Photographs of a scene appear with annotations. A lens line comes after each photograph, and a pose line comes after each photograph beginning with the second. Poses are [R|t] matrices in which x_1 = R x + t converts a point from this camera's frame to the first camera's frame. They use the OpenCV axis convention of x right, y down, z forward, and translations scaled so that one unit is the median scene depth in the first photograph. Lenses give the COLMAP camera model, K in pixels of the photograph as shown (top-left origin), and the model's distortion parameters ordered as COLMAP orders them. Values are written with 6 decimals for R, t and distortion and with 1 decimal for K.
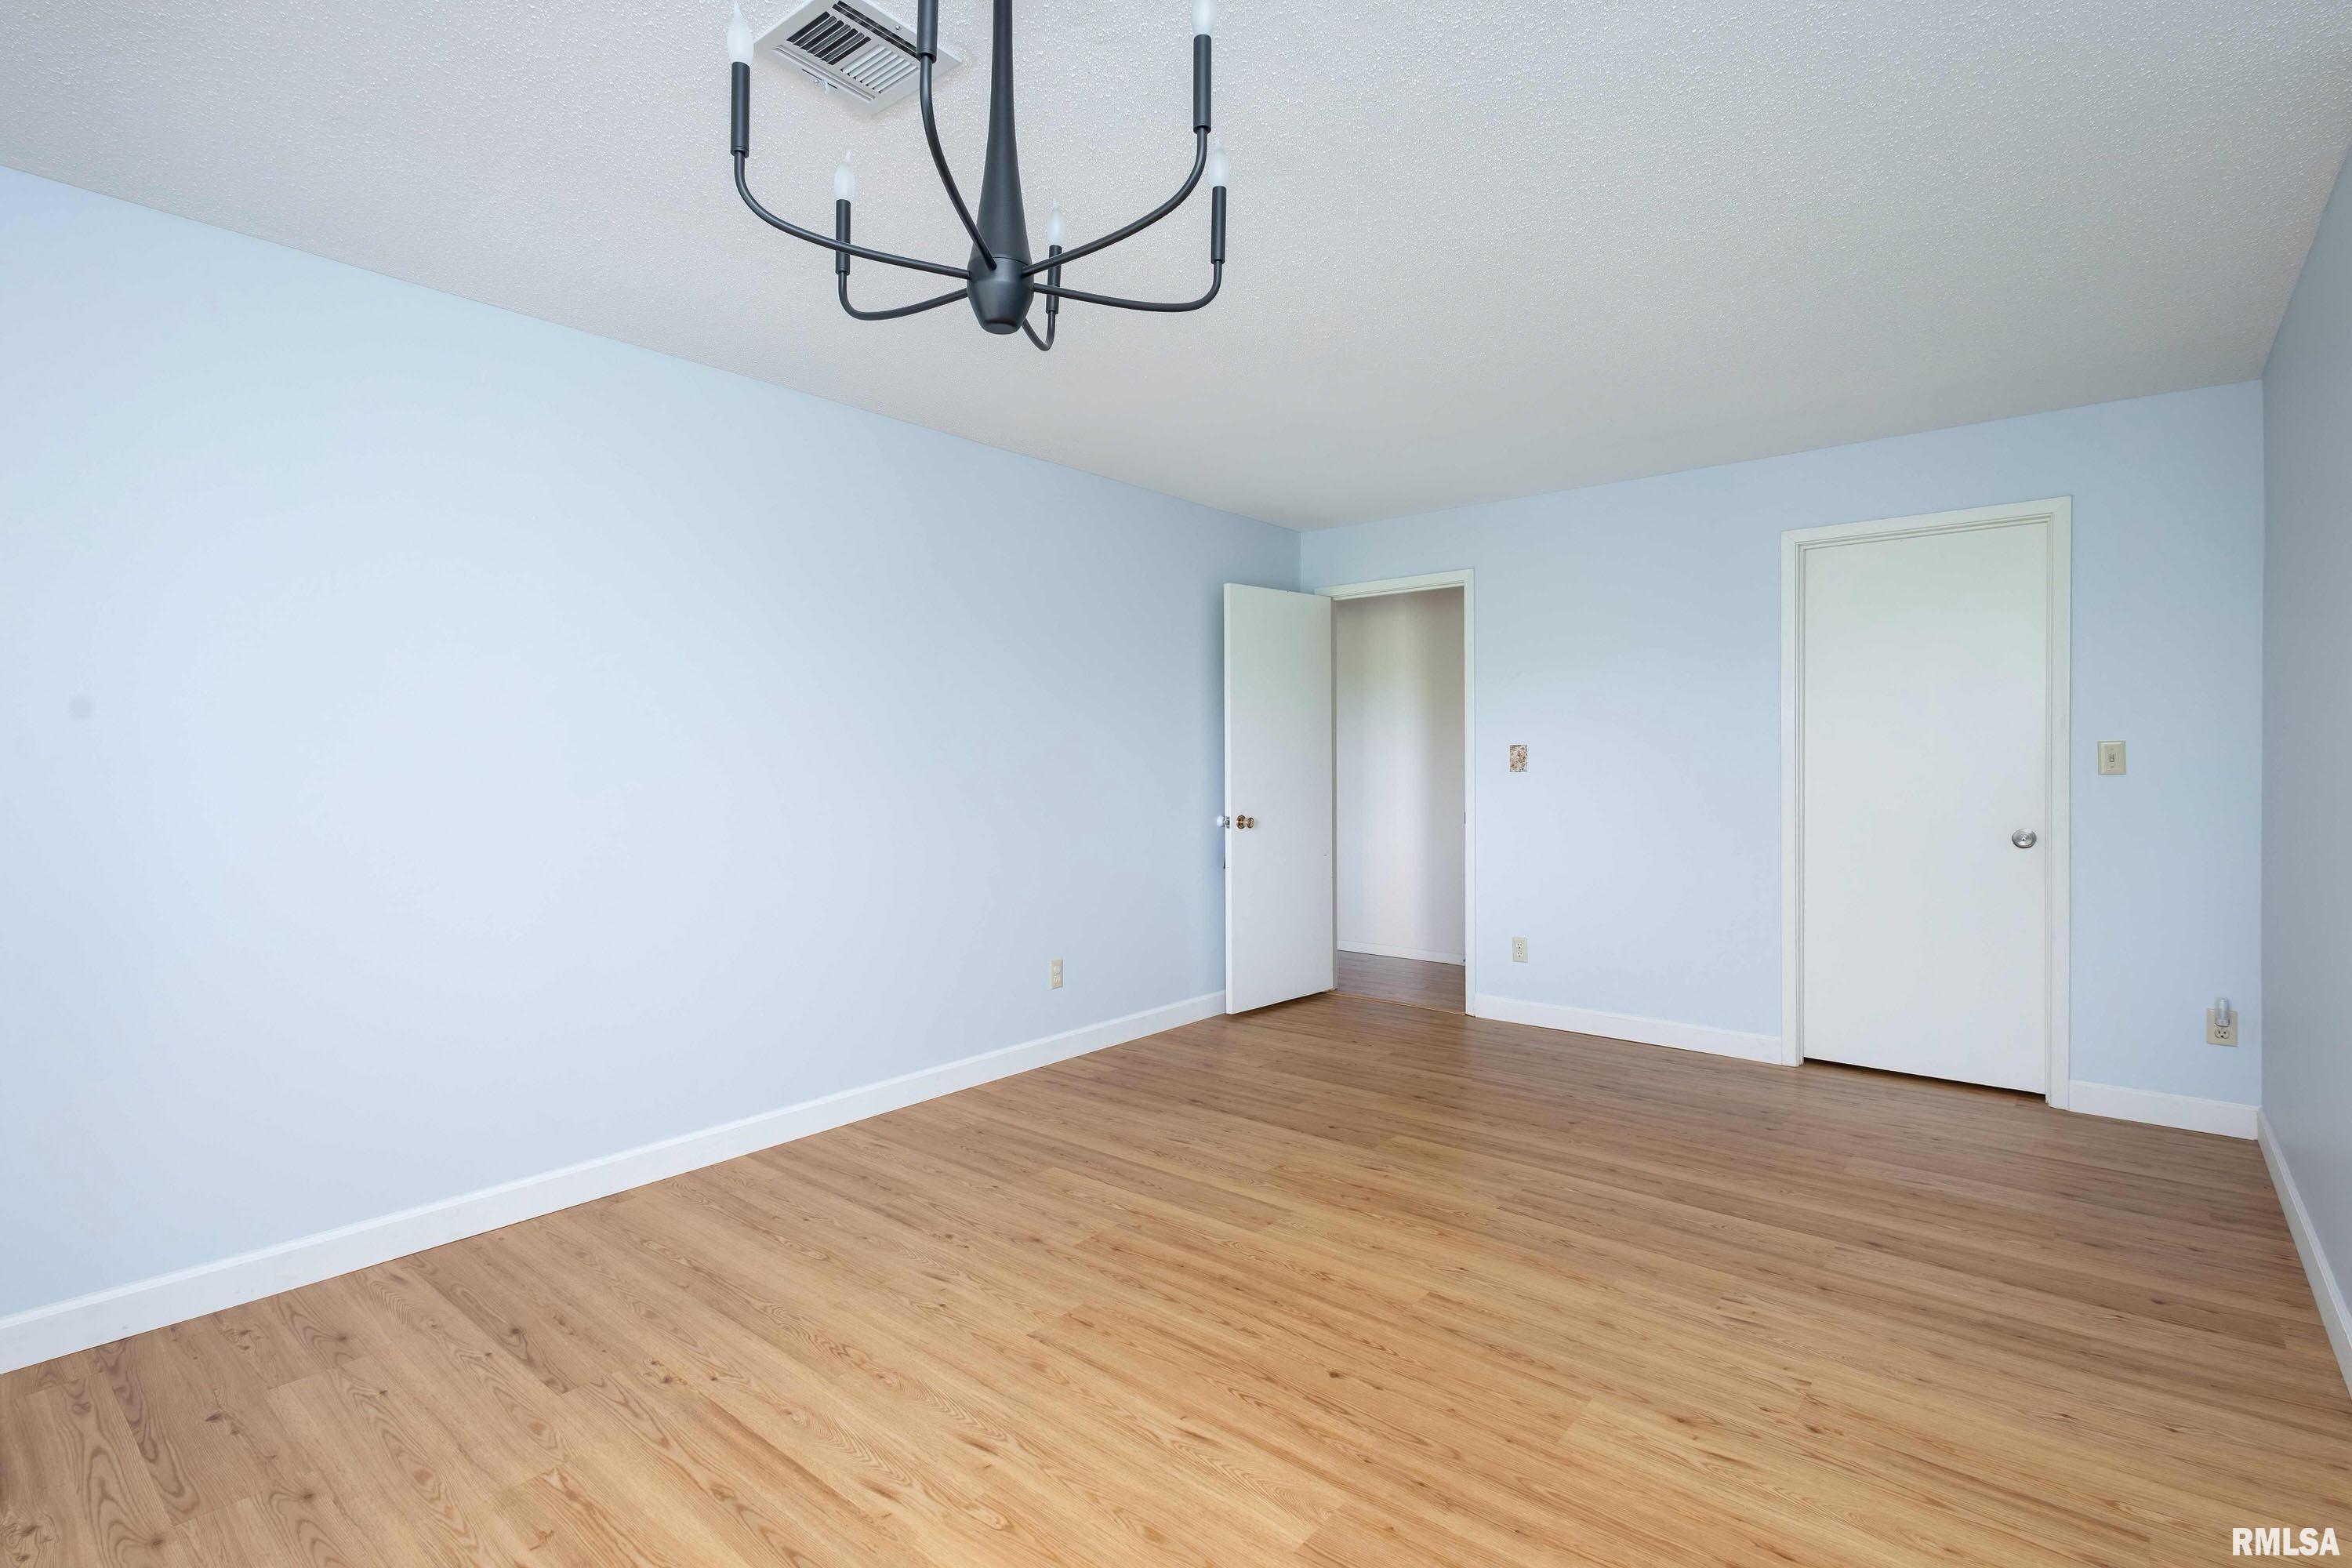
lens RADIAL K [[1095.2, 0, 1172.1], [0, 1095.2, 780.5], [0, 0, 1]] dist [0.008938, -0.001079]
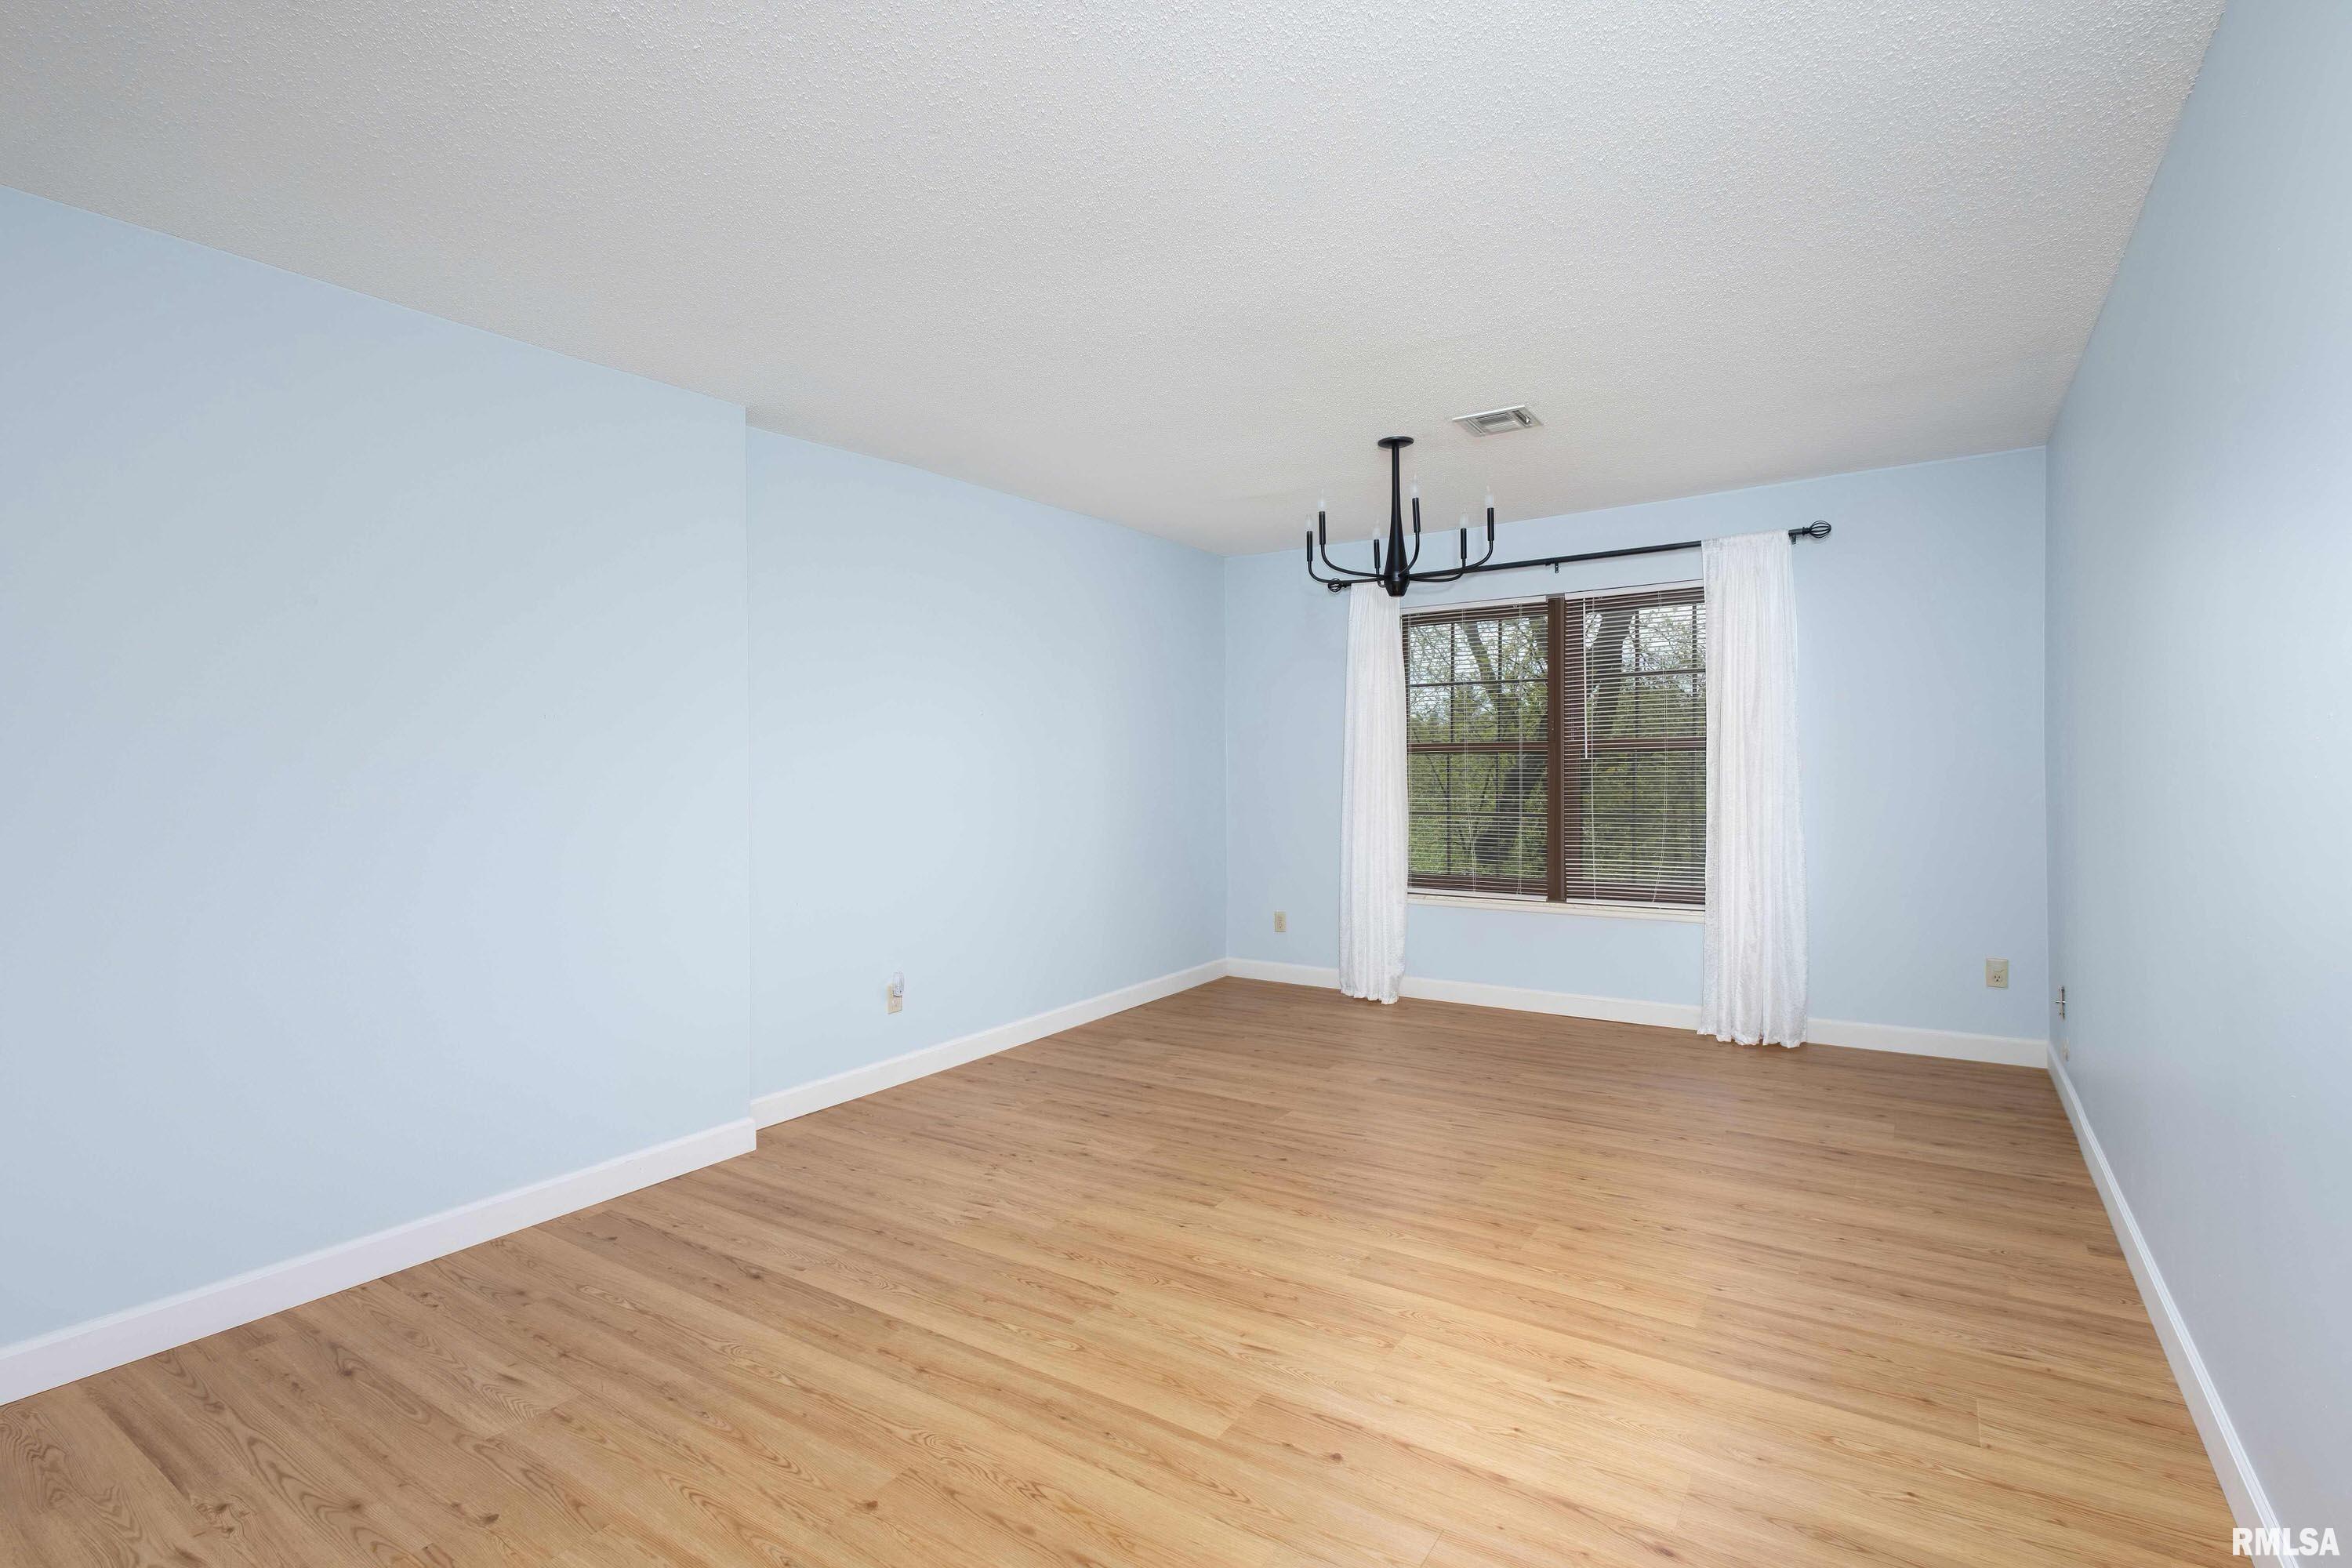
lens RADIAL K [[1095.2, 0, 1182.1], [0, 1095.2, 780.3], [0, 0, 1]] dist [0.008938, -0.001079]
pose [[-0.993467, 0.021181, -0.112133, 0.362265], [0.018050, 0.999420, 0.028860, -0.041123], [0.112679, 0.026648, -0.993274, 2.004933]]
